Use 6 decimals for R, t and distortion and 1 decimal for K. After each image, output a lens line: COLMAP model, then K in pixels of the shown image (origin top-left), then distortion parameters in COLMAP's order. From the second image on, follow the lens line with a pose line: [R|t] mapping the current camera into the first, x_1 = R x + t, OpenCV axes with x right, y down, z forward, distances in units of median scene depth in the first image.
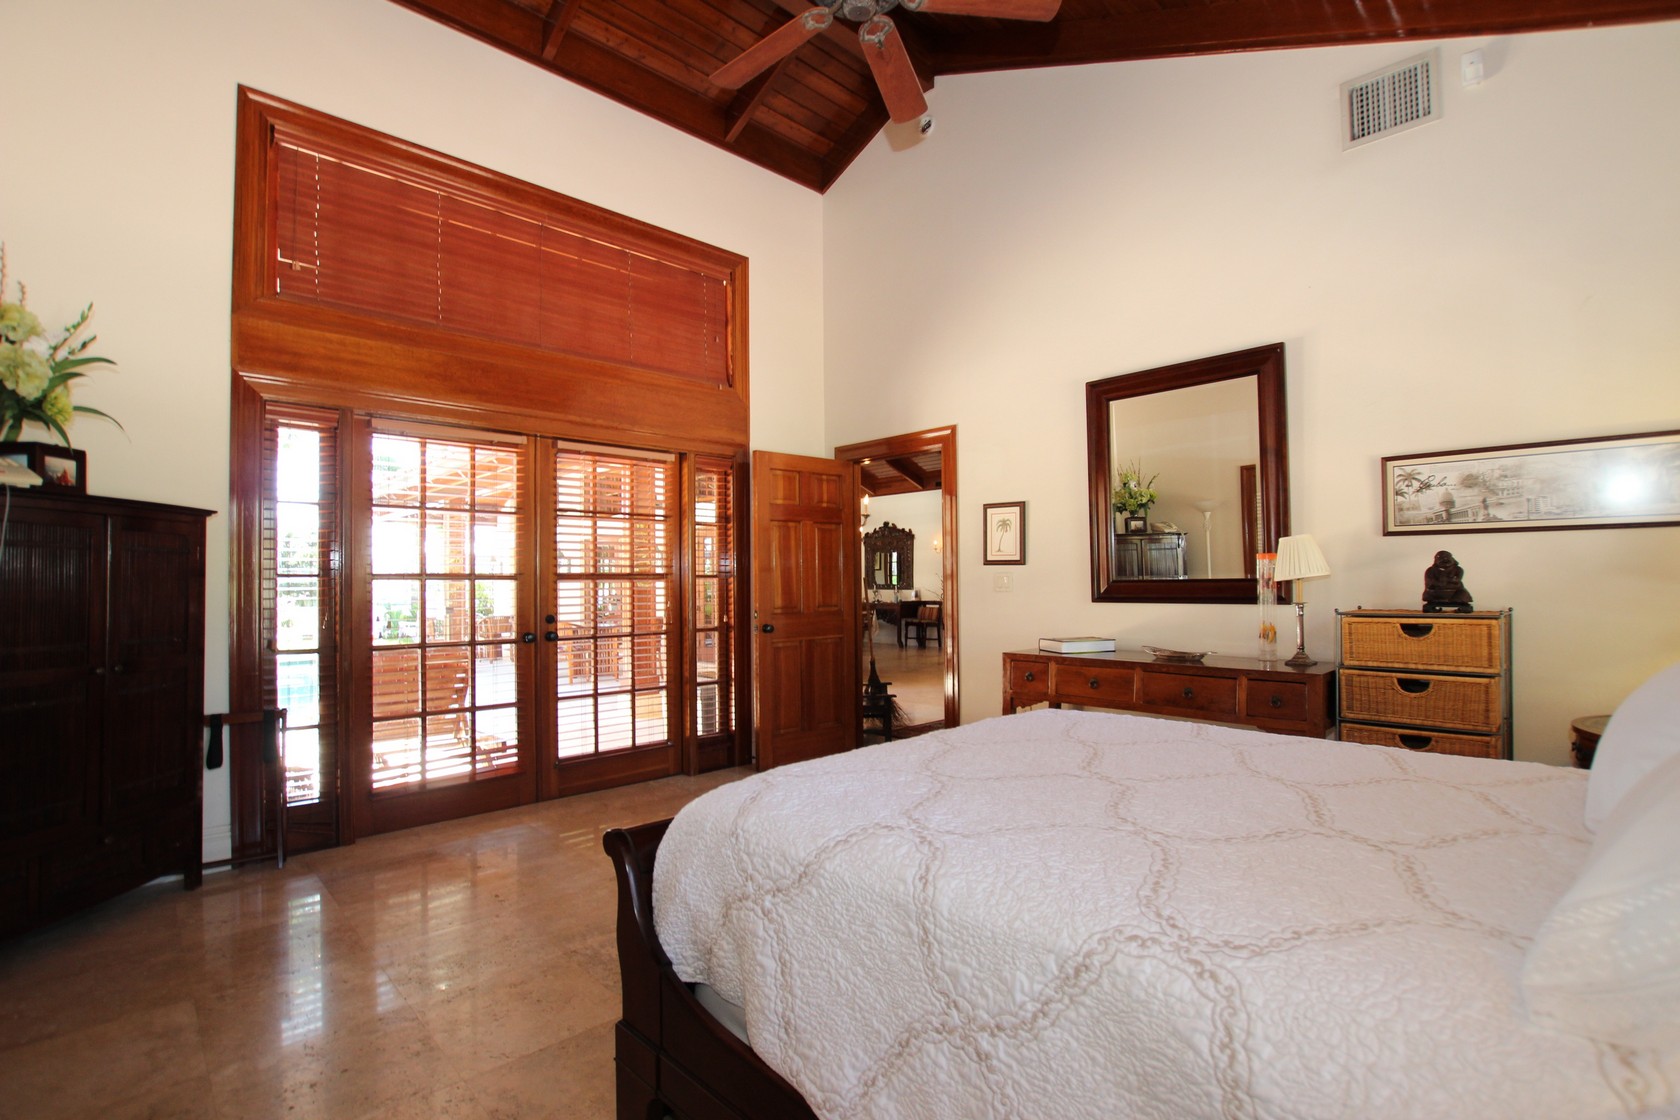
lens RADIAL K [[786.6, 0, 839.2], [0, 786.6, 571.2], [0, 0, 1]] dist [-0.023145, 0.000986]
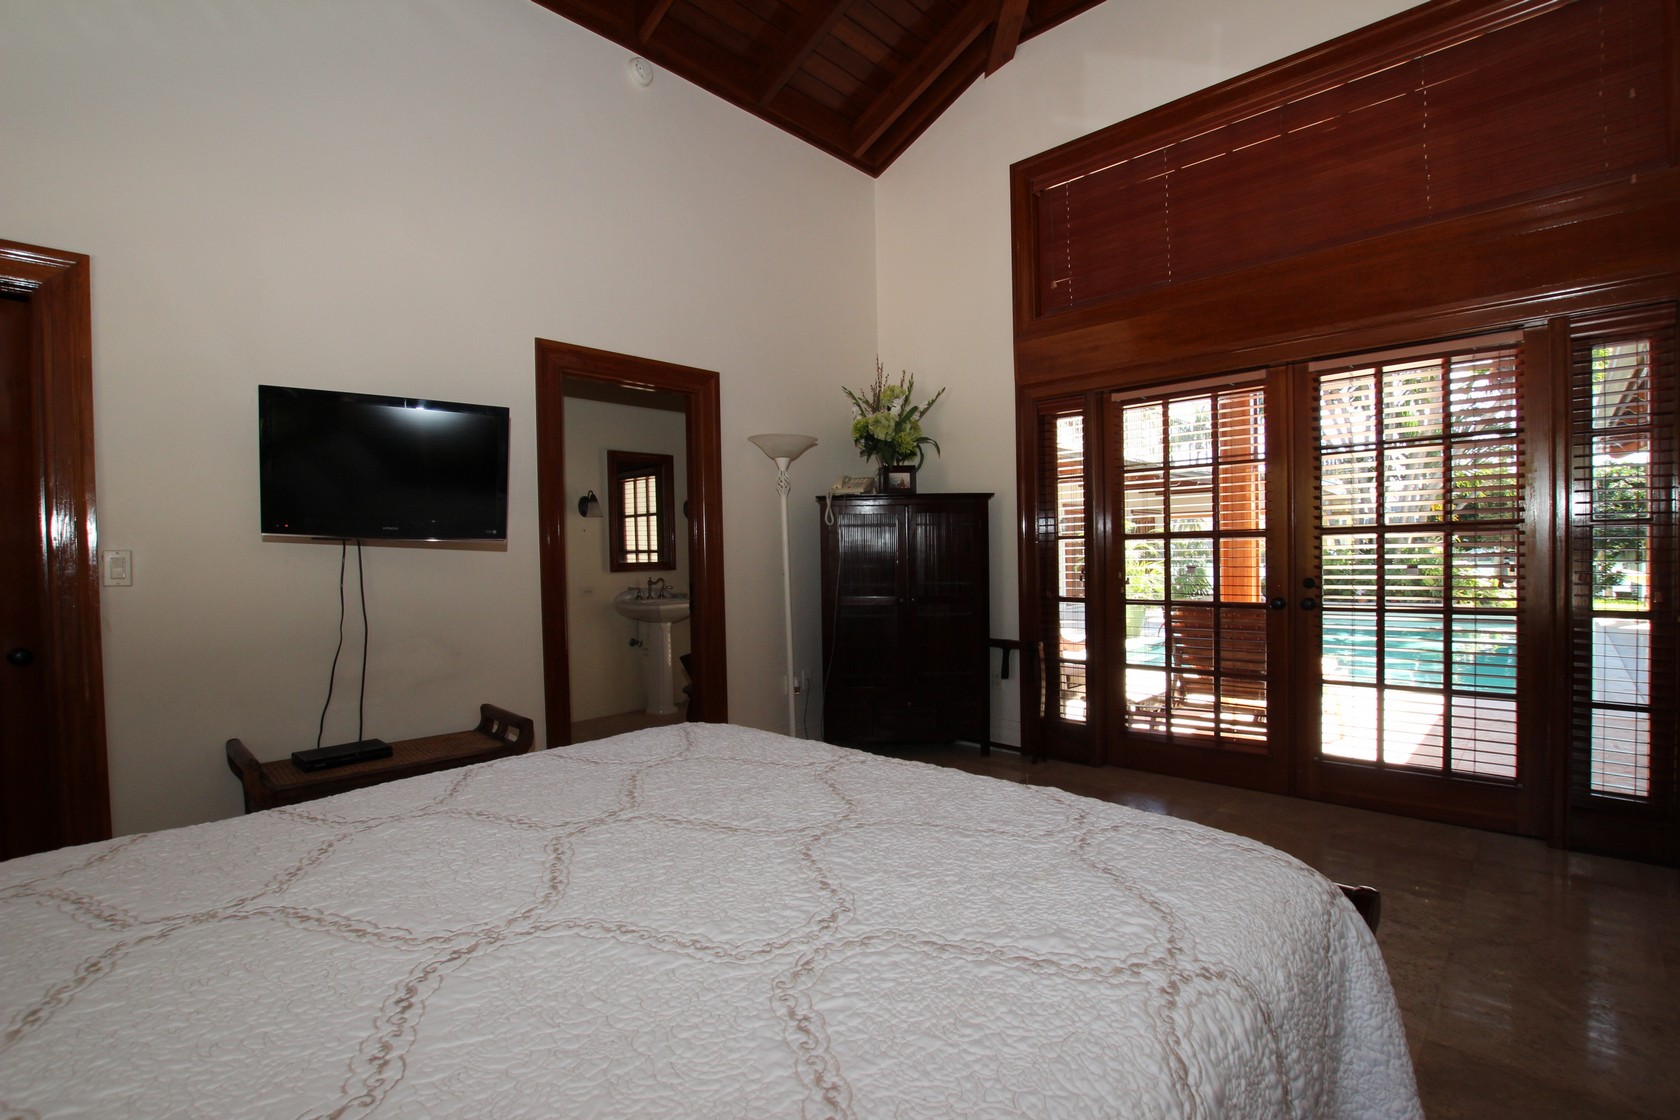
lens RADIAL K [[771.3, 0, 829.6], [0, 771.3, 566.0], [0, 0, 1]] dist [-0.001511, 0.000032]
pose [[0.042460, 0.018651, -0.998924, 0.453554], [0.039576, 0.999010, 0.020335, 0.008568], [0.998314, -0.040397, 0.041680, 0.505362]]
